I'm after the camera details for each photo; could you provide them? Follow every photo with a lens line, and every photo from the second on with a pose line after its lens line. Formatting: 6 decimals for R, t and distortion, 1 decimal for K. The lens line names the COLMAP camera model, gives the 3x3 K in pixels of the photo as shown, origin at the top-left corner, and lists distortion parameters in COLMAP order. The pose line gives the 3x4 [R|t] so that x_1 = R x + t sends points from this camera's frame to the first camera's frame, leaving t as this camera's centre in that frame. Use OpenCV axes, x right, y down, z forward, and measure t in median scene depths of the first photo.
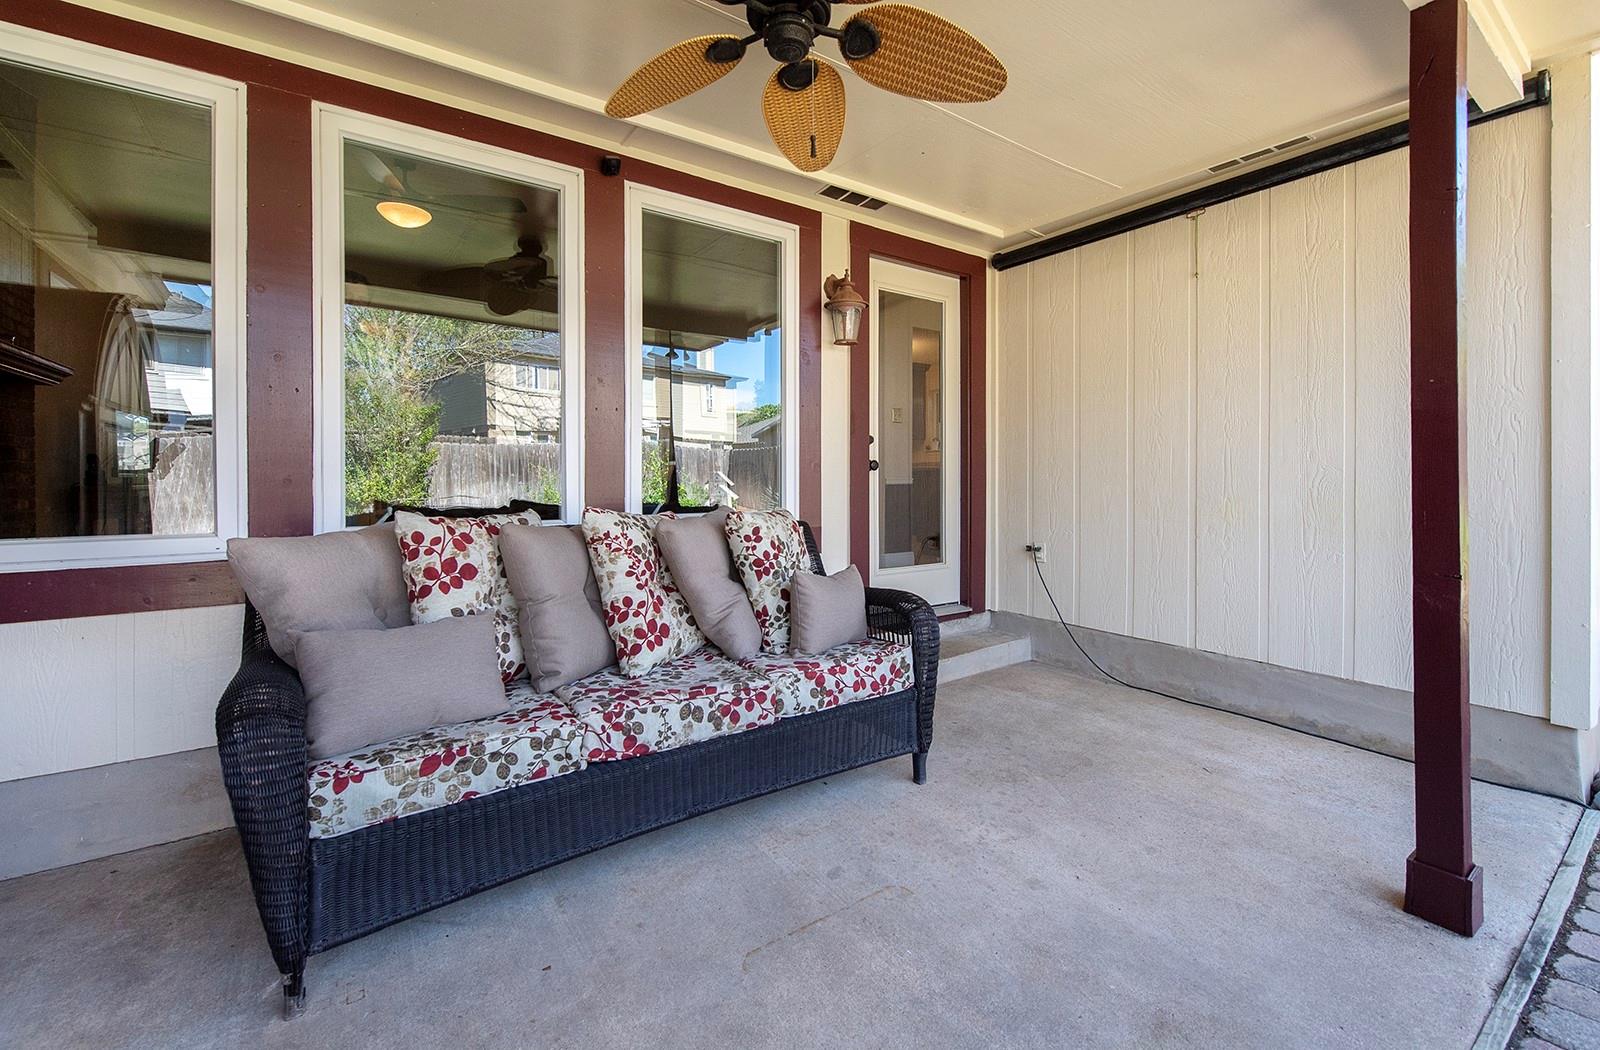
lens RADIAL K [[659.1, 0, 808.8], [0, 659.1, 475.7], [0, 0, 1]] dist [0.010399, -0.000253]
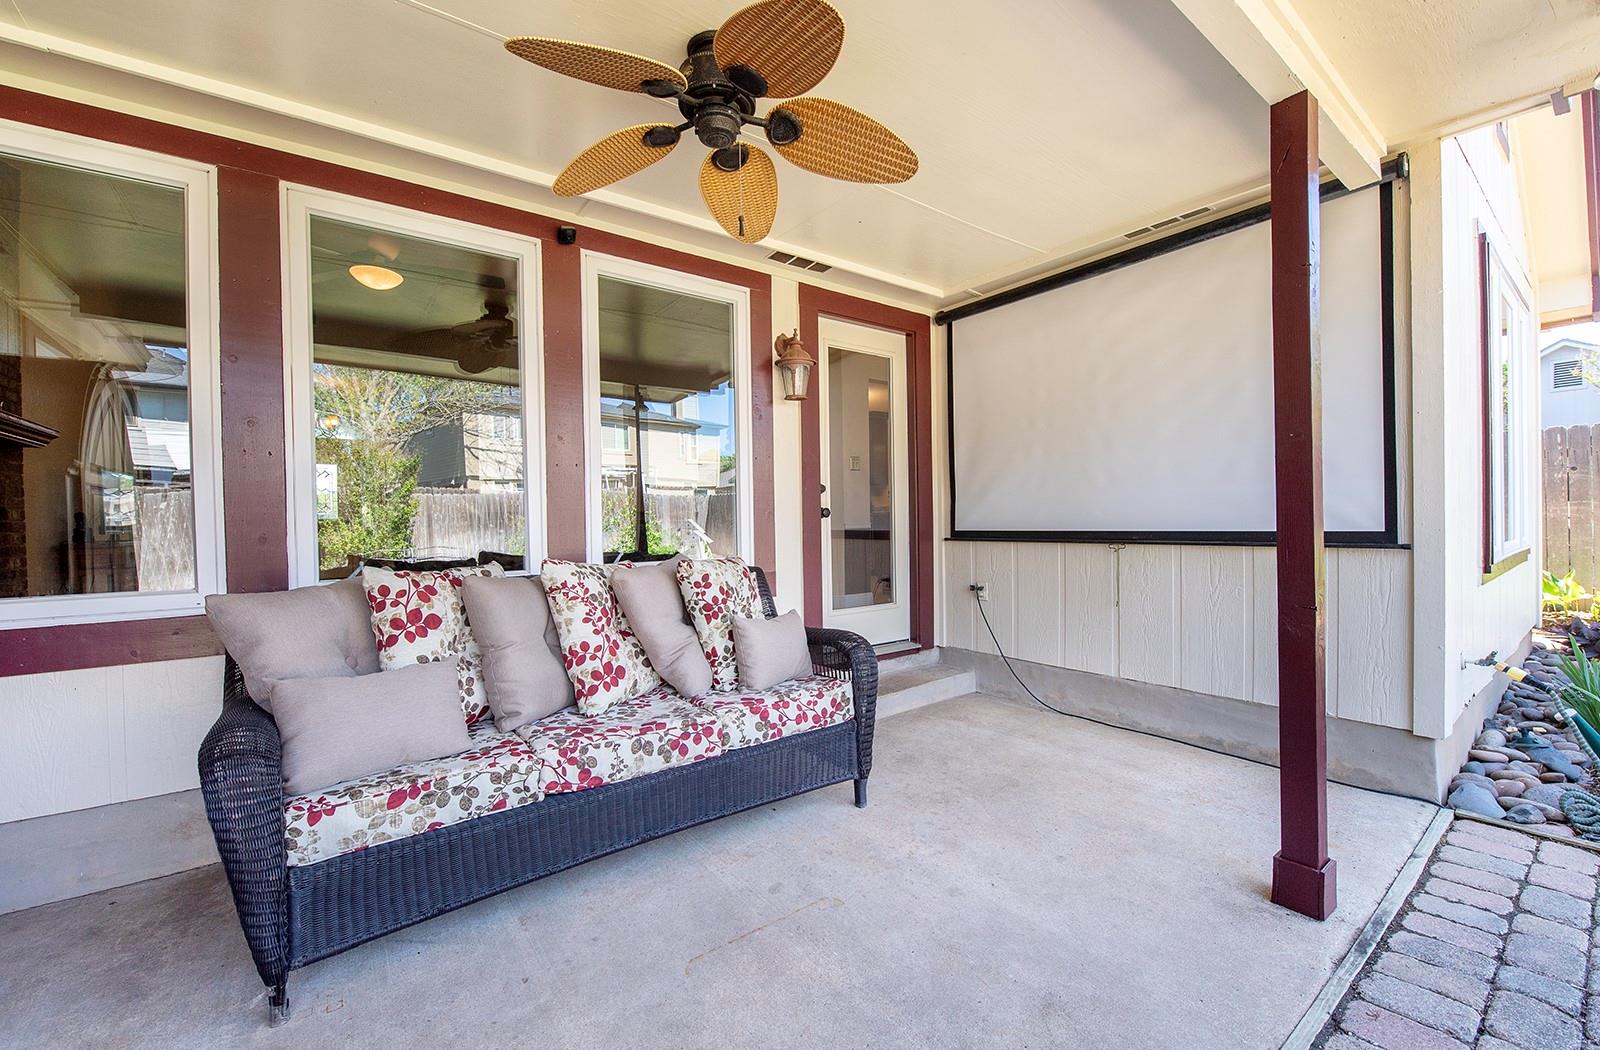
lens RADIAL K [[639.4, 0, 800.0], [0, 639.4, 525.0], [0, 0, 1]] dist [-0.001214, -0.000510]
pose [[0.999583, -0.017027, 0.023330, 0.060019], [0.016804, 0.999811, 0.009728, -0.011837], [-0.023491, -0.009332, 0.999680, -0.052515]]
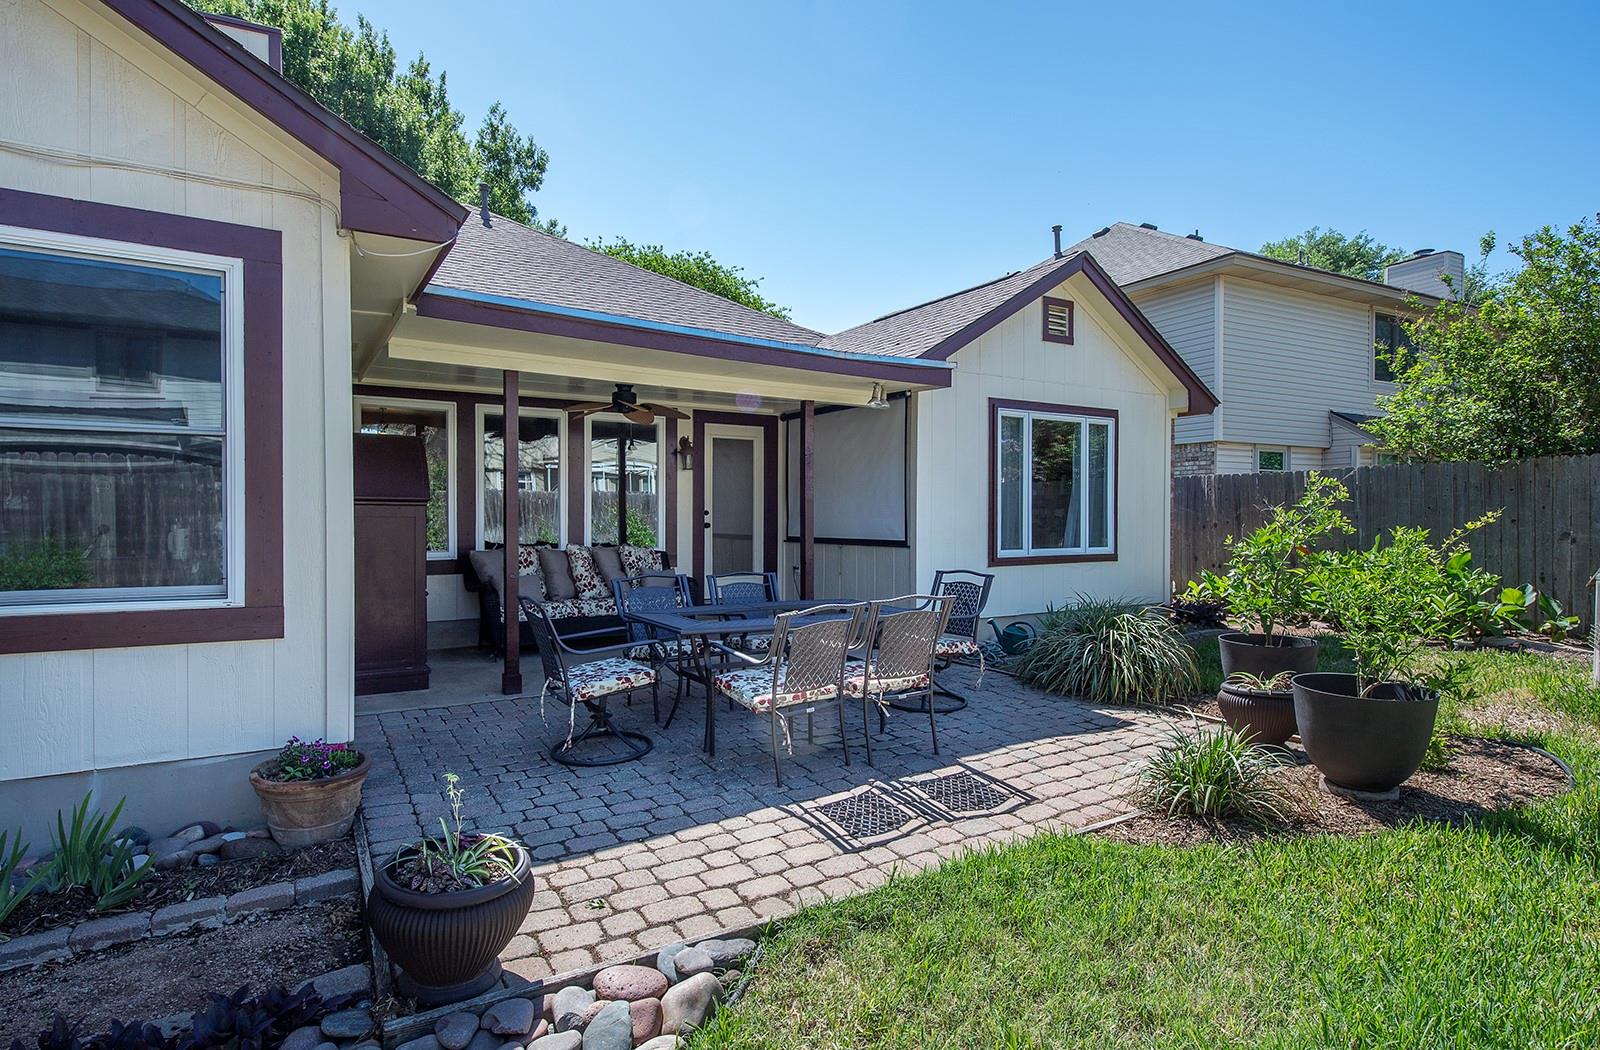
lens RADIAL K [[825.7, 0, 800.0], [0, 825.7, 525.0], [0, 0, 1]] dist [0.000676, 0.000006]
pose [[0.997627, 0.001242, -0.068834, 1.014566], [-0.000797, 0.999979, 0.006494, -0.061175], [0.068841, -0.006423, 0.997607, -2.777667]]
